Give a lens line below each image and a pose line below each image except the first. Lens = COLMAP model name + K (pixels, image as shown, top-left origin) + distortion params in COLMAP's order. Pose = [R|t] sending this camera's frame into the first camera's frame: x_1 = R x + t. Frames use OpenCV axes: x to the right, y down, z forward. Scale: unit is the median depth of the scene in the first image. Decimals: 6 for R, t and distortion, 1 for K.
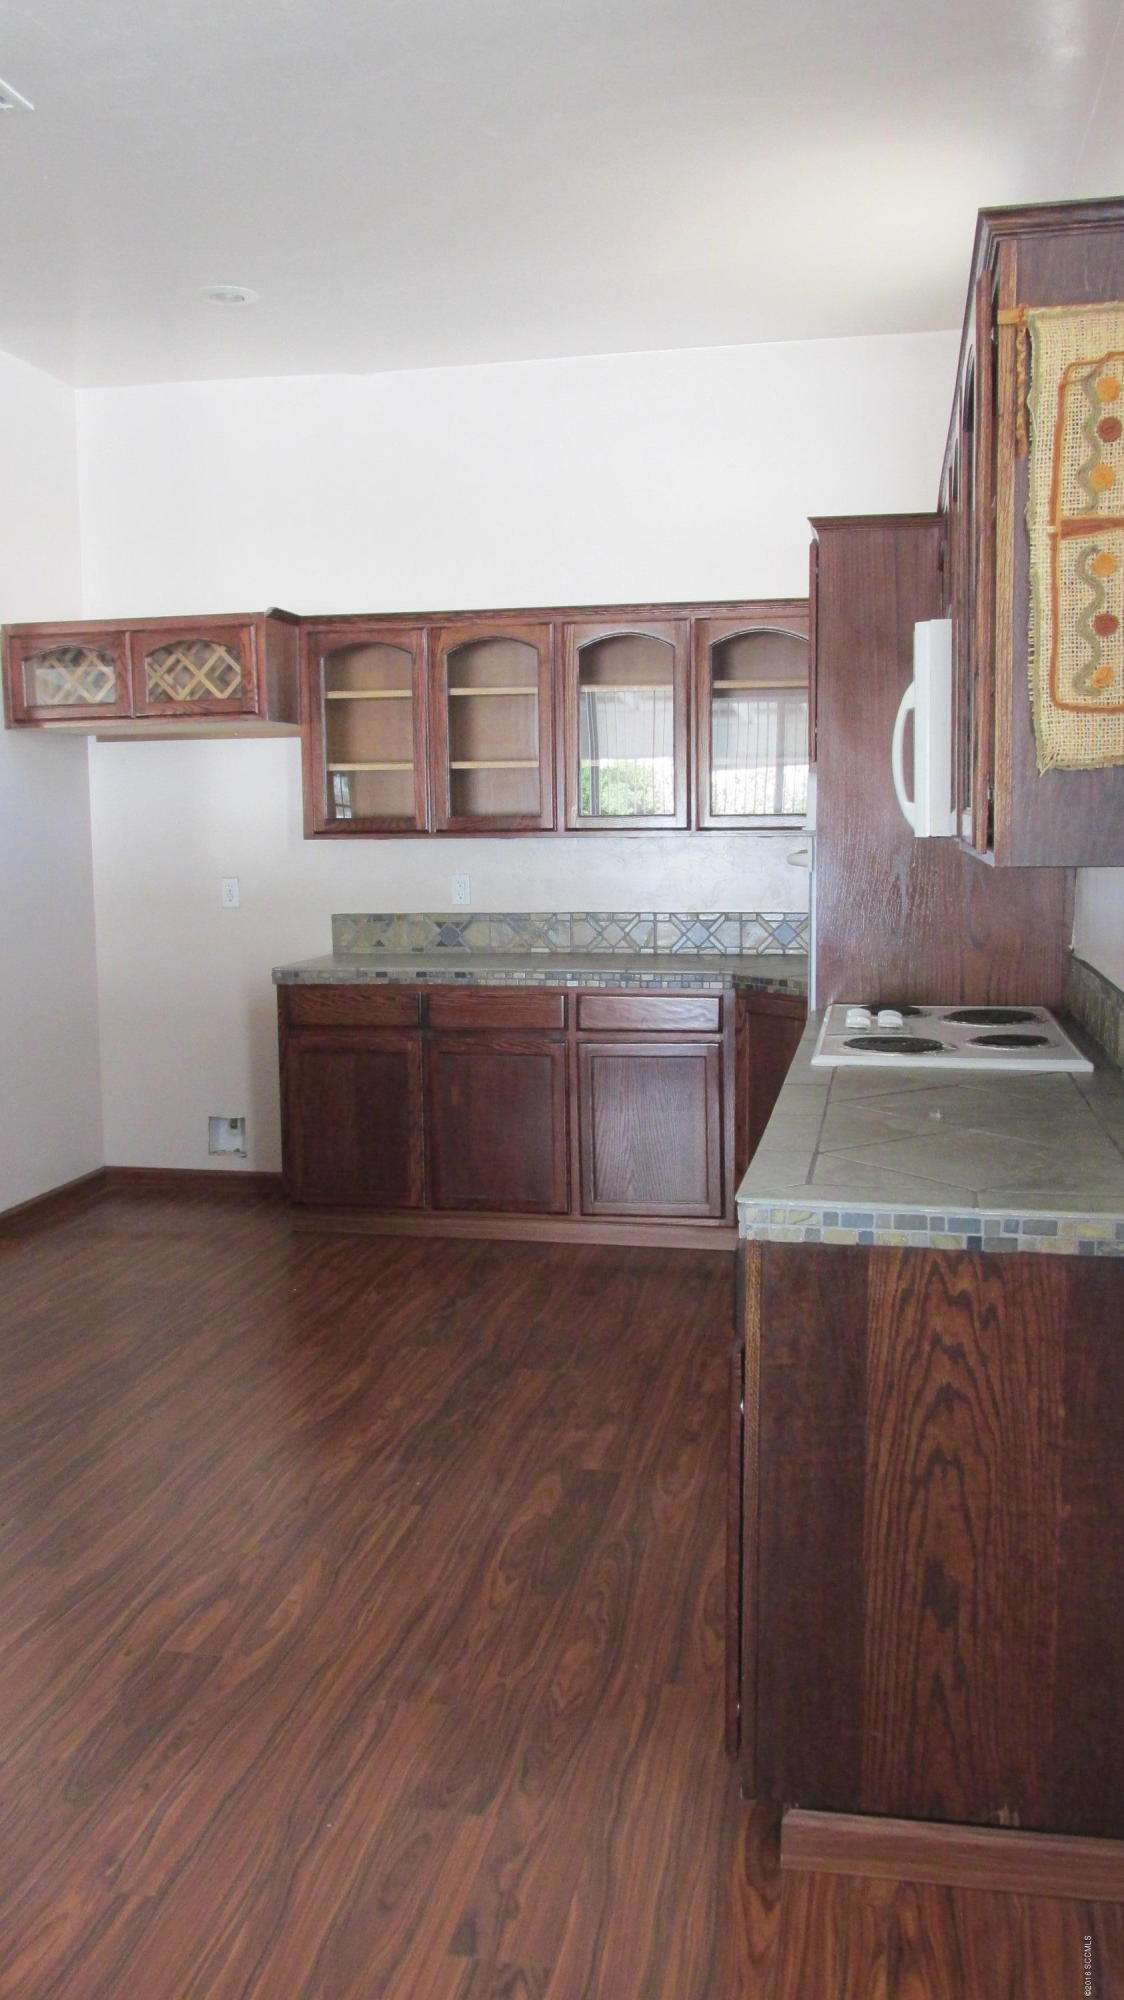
lens RADIAL K [[1743.5, 0, 562.0], [0, 1743.5, 1000.0], [0, 0, 1]] dist [-0.022239, -0.007363]
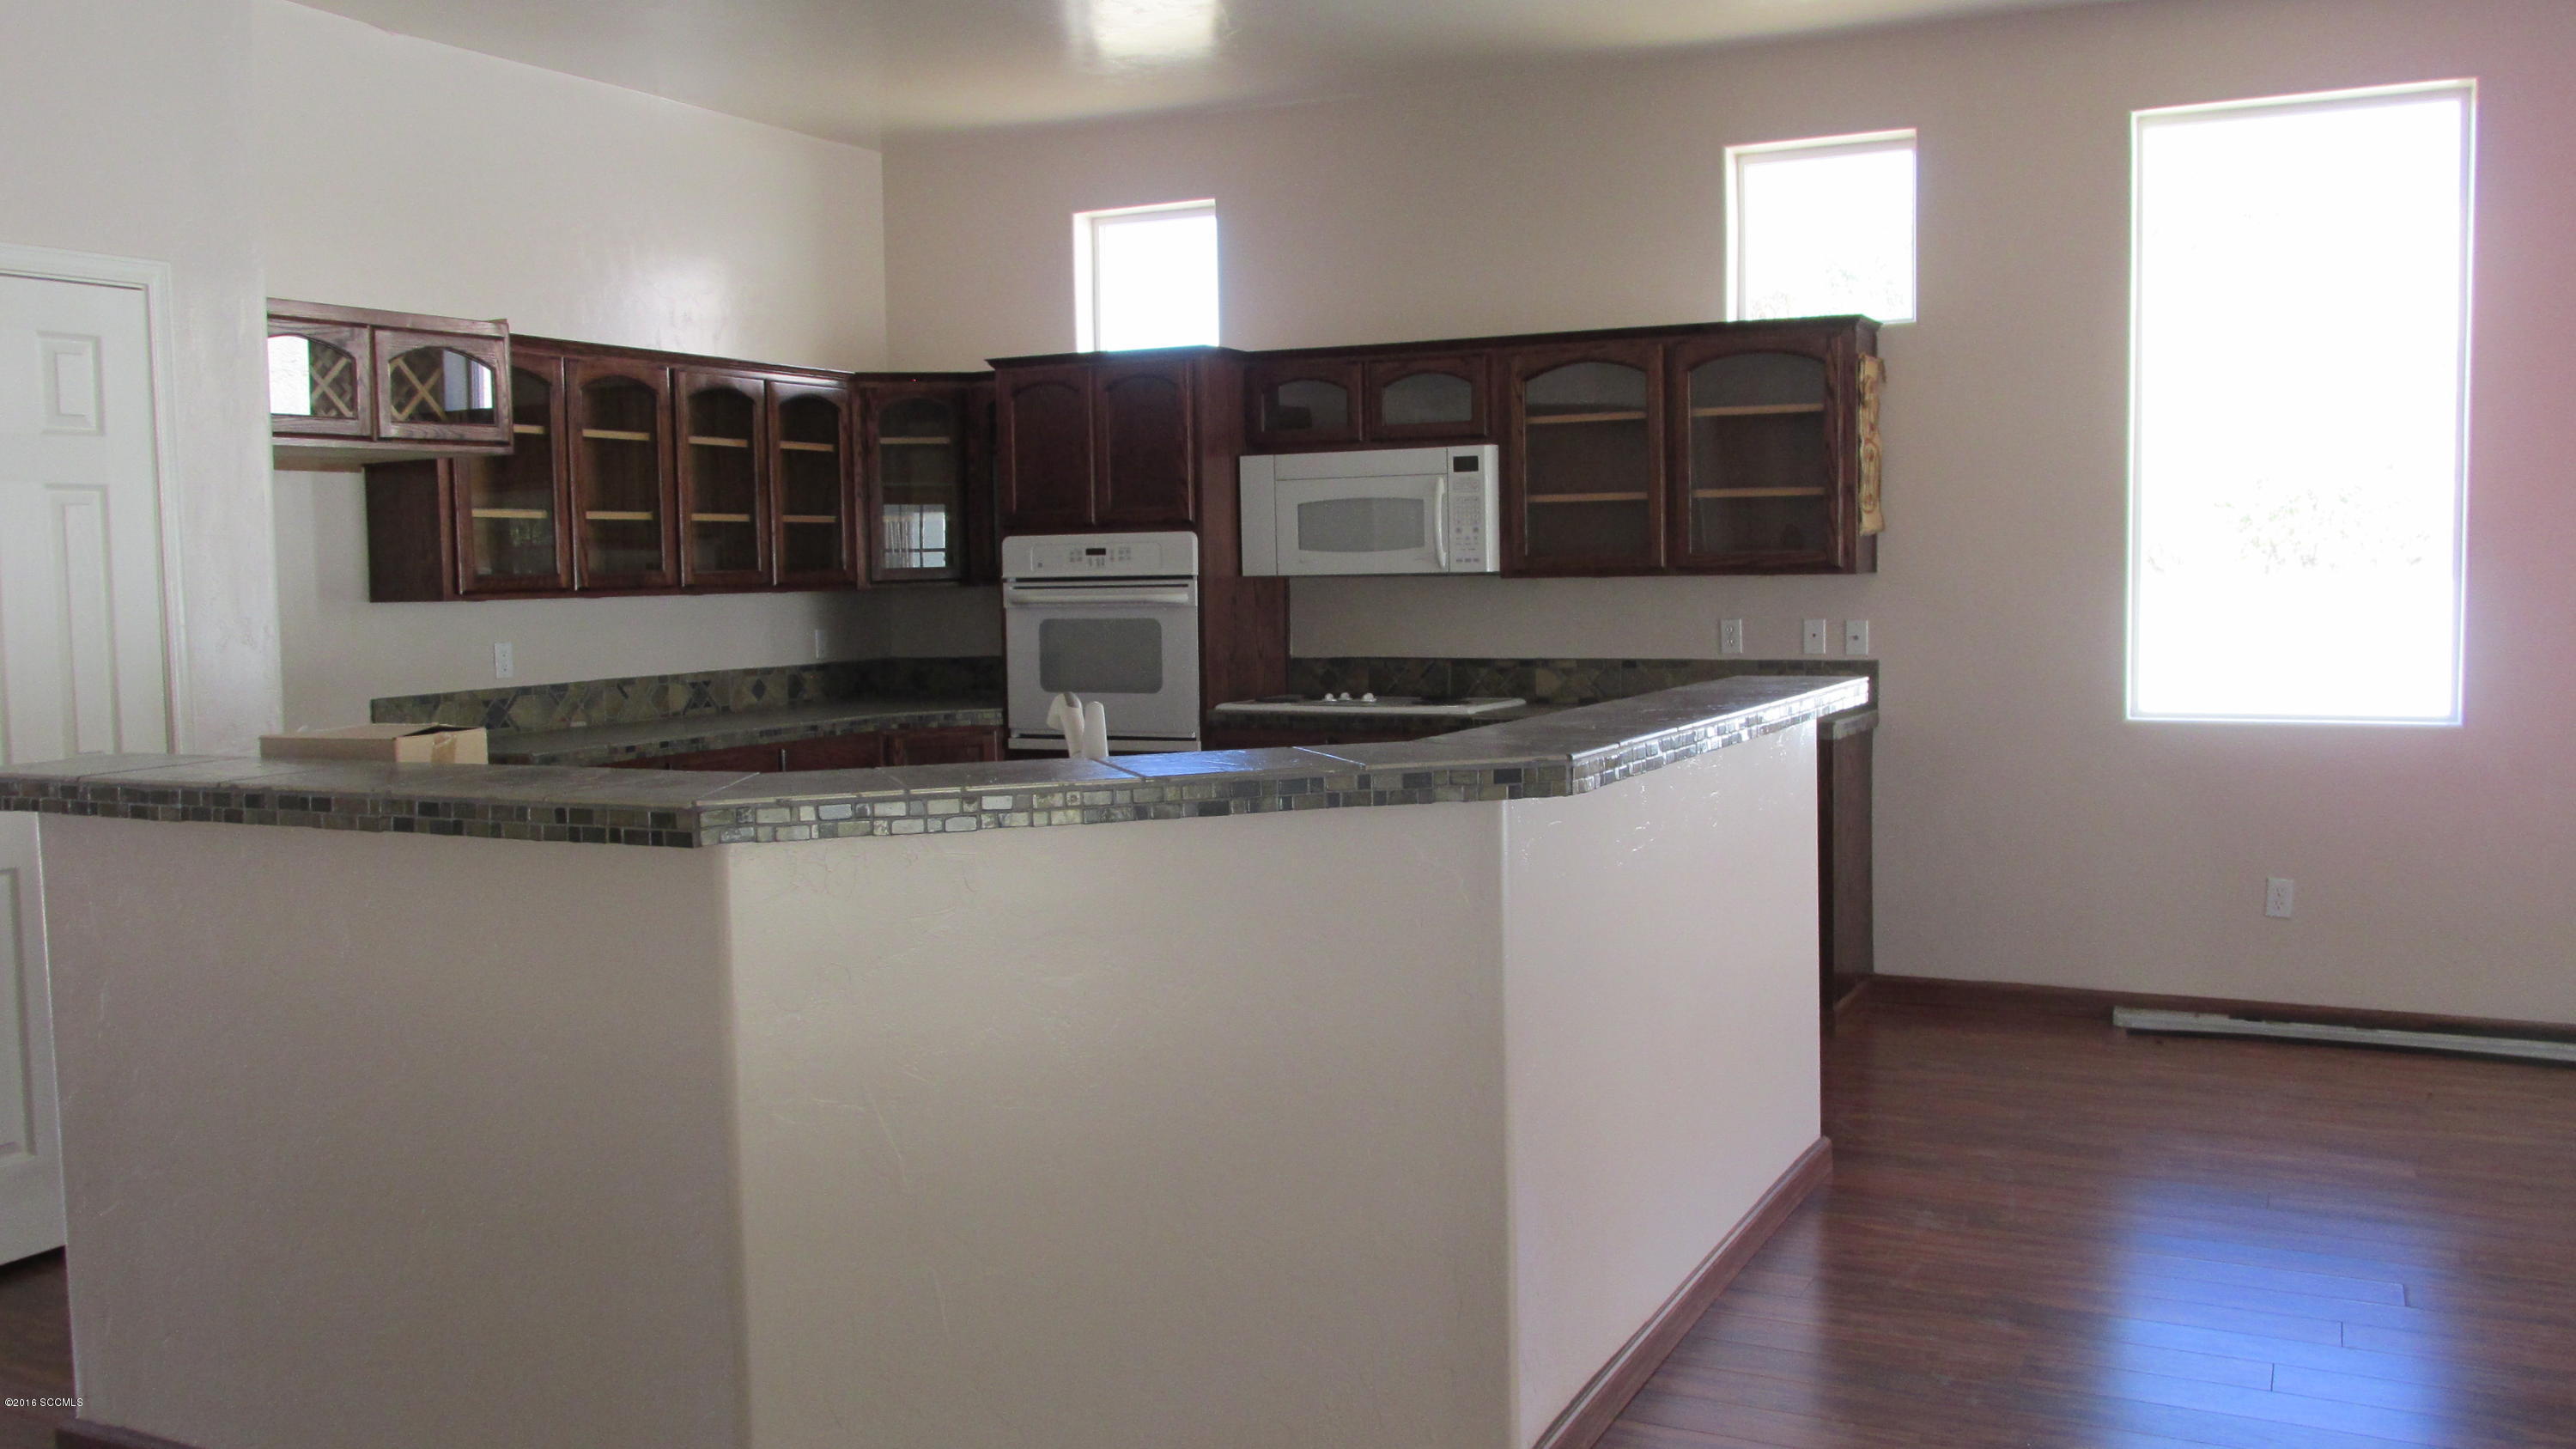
lens RADIAL K [[2245.9, 0, 1288.0], [0, 2245.9, 724.5], [0, 0, 1]] dist [-0.022239, -0.007363]
pose [[0.256252, -0.065315, 0.964401, -1.079828], [0.120606, 0.992078, 0.035143, -0.026080], [-0.959056, 0.107307, 0.262099, 0.372856]]
